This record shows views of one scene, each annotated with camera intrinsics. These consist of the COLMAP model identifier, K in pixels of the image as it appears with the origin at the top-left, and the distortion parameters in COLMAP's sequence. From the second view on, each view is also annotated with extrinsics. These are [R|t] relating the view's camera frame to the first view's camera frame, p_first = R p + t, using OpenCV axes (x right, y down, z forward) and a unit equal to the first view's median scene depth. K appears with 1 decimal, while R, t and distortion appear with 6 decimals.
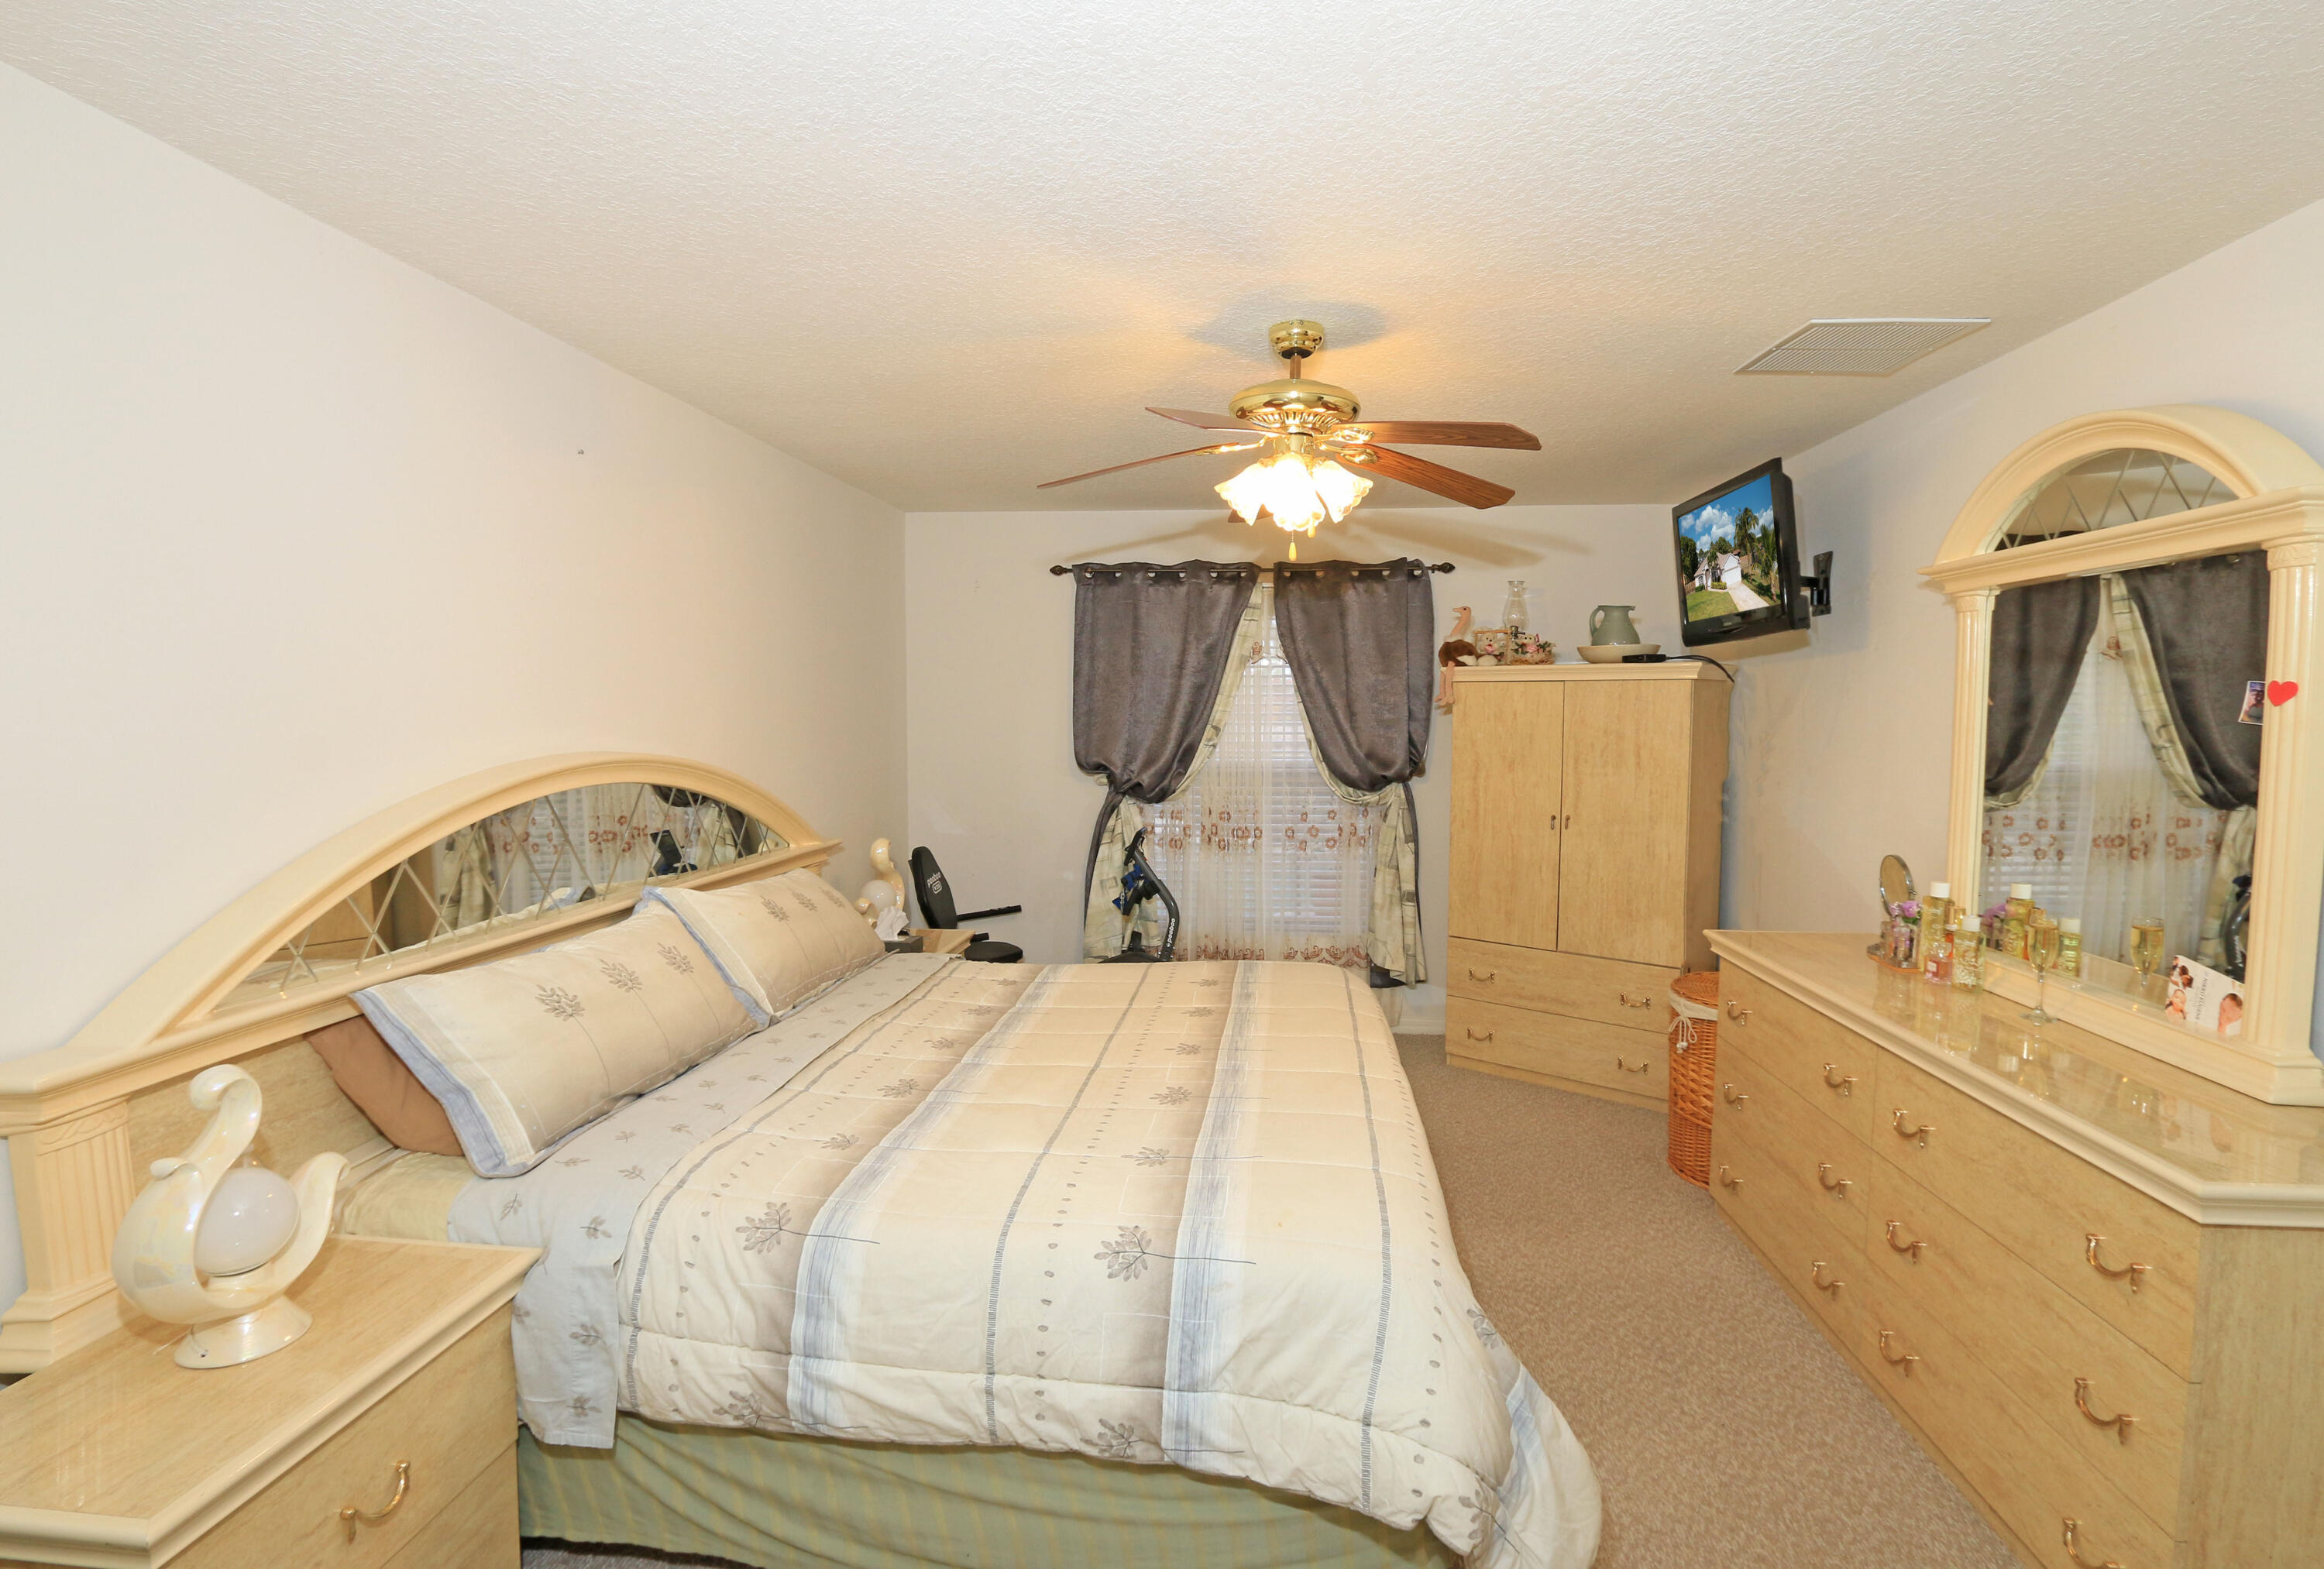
lens RADIAL K [[1102.0, 0, 1164.1], [0, 1102.0, 783.8], [0, 0, 1]] dist [-0.001552, -0.000216]
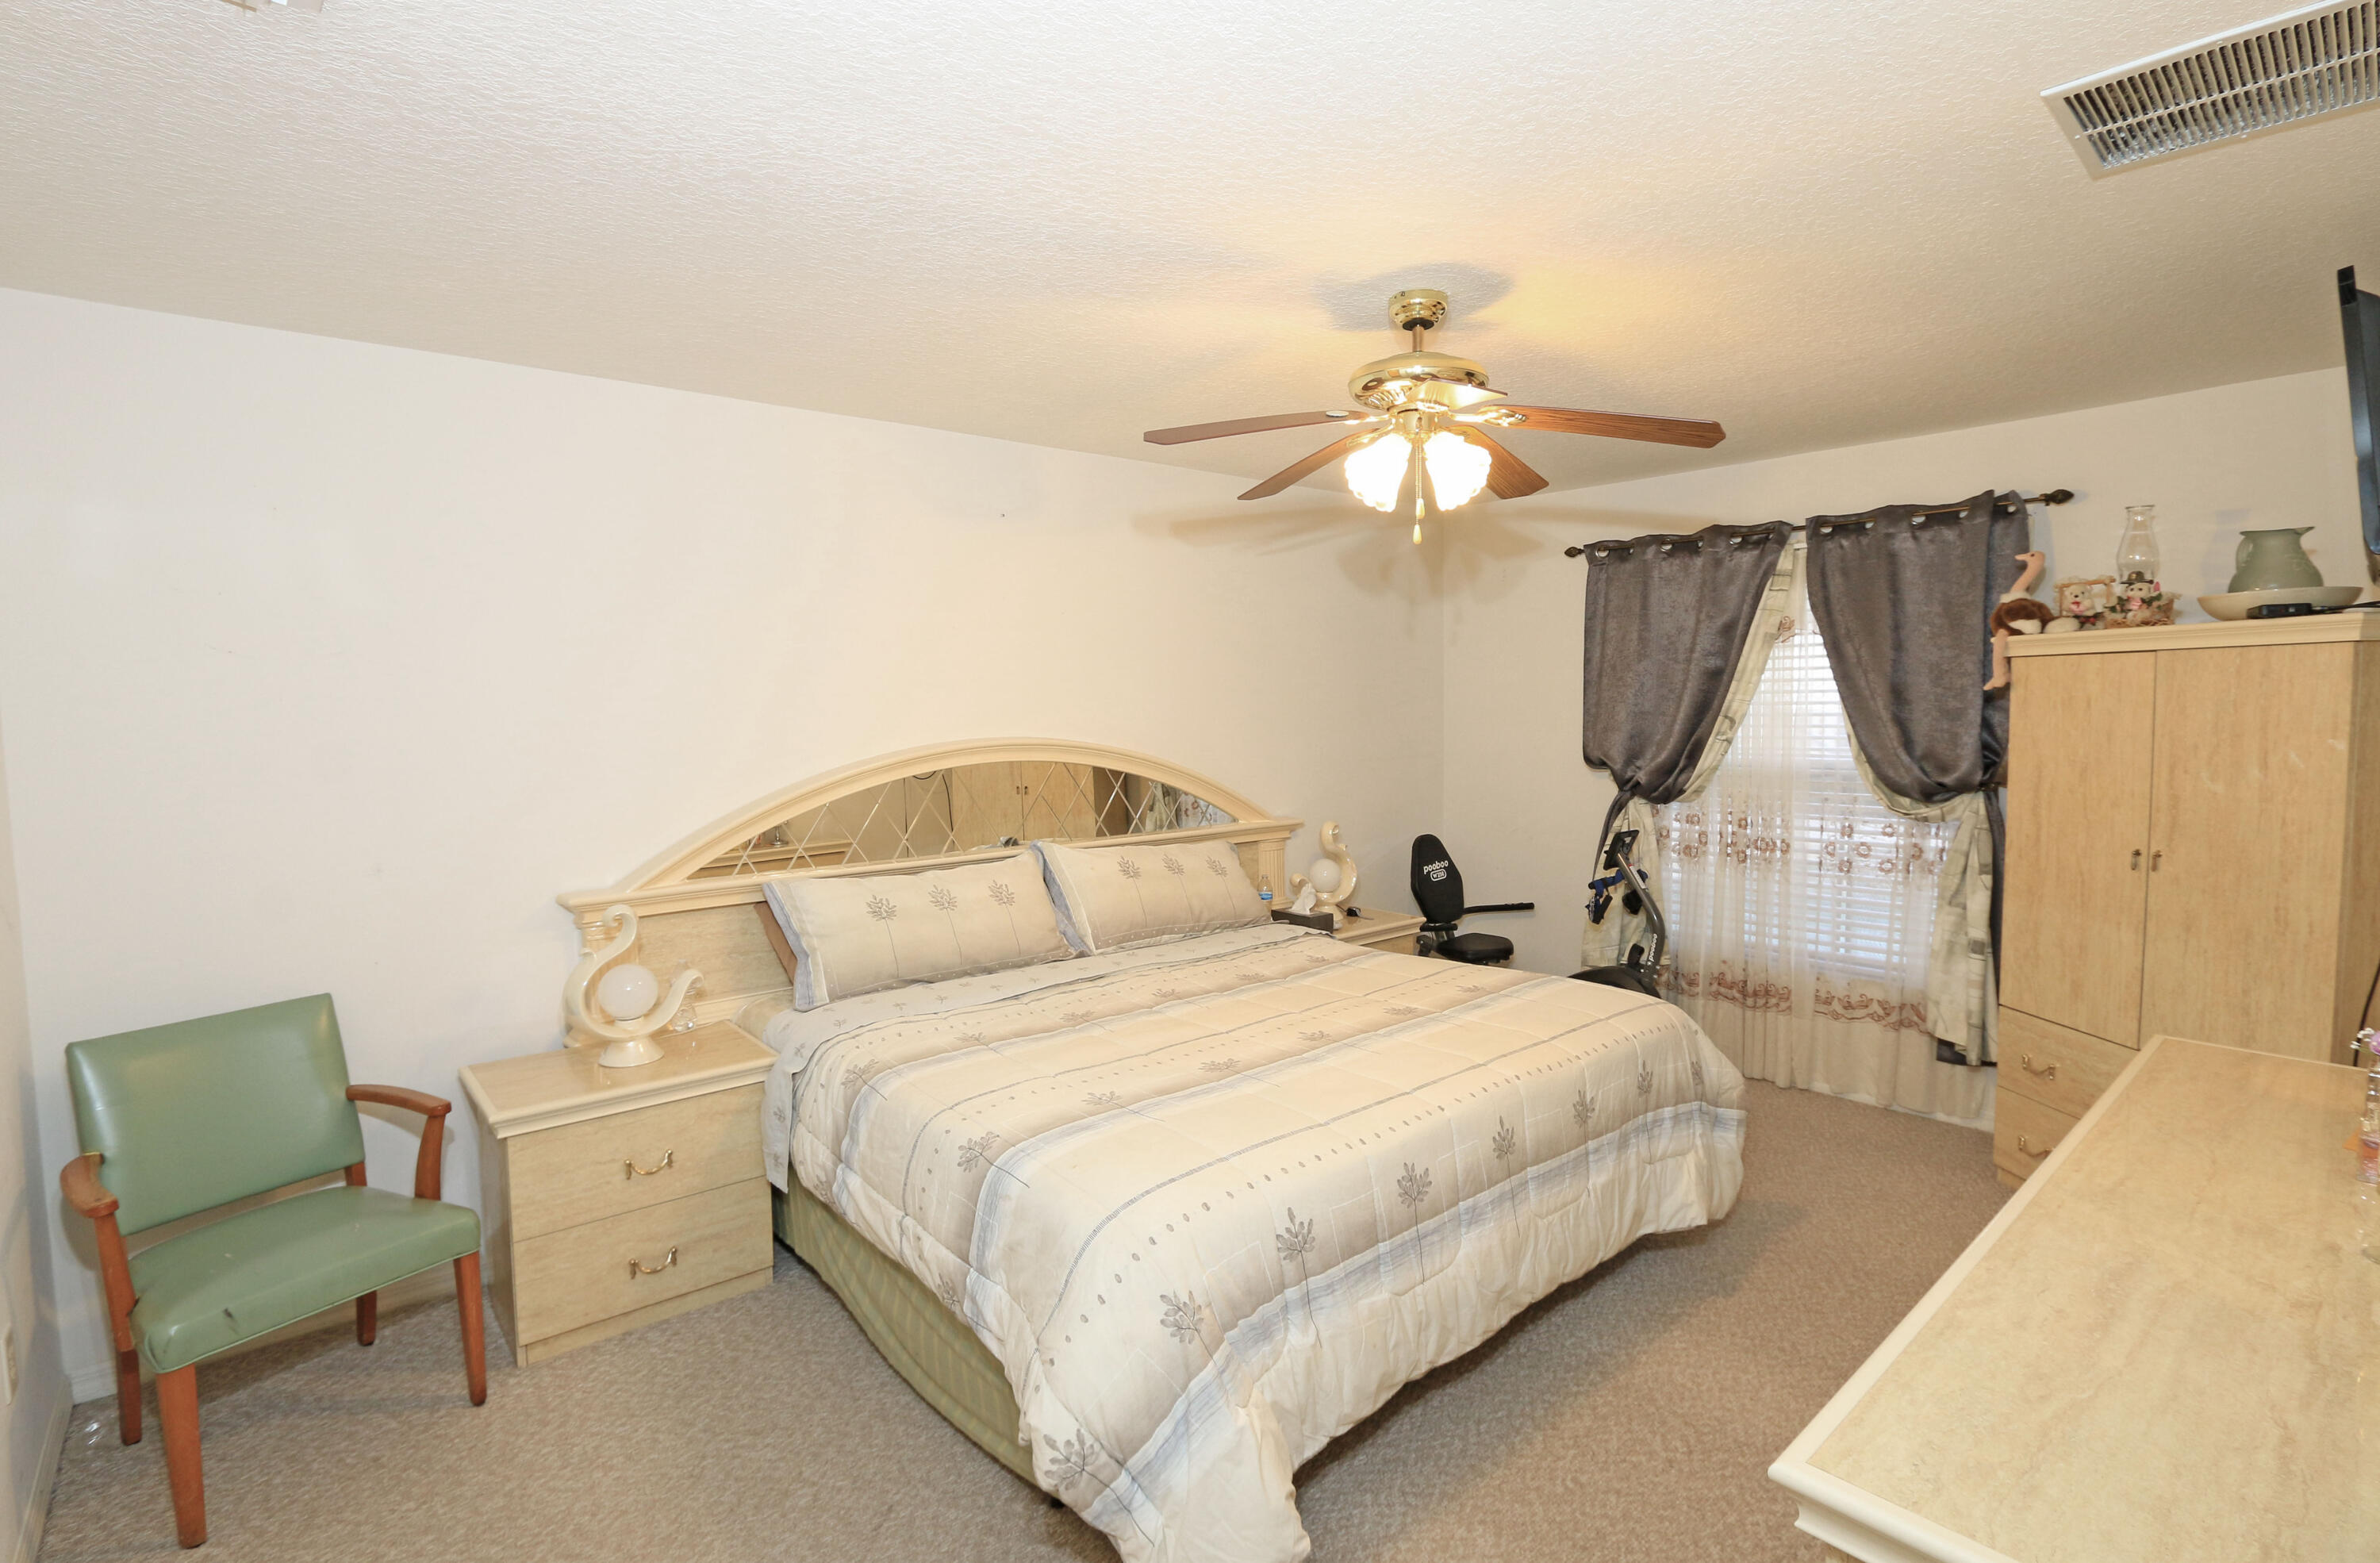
lens RADIAL K [[1112.0, 0, 1195.1], [0, 1112.0, 777.7], [0, 0, 1]] dist [-0.002157, -0.000028]
pose [[0.733795, 0.036518, -0.678389, 0.365077], [-0.034125, 0.999275, 0.016880, -0.006855], [0.678513, 0.010764, 0.734509, 0.096009]]
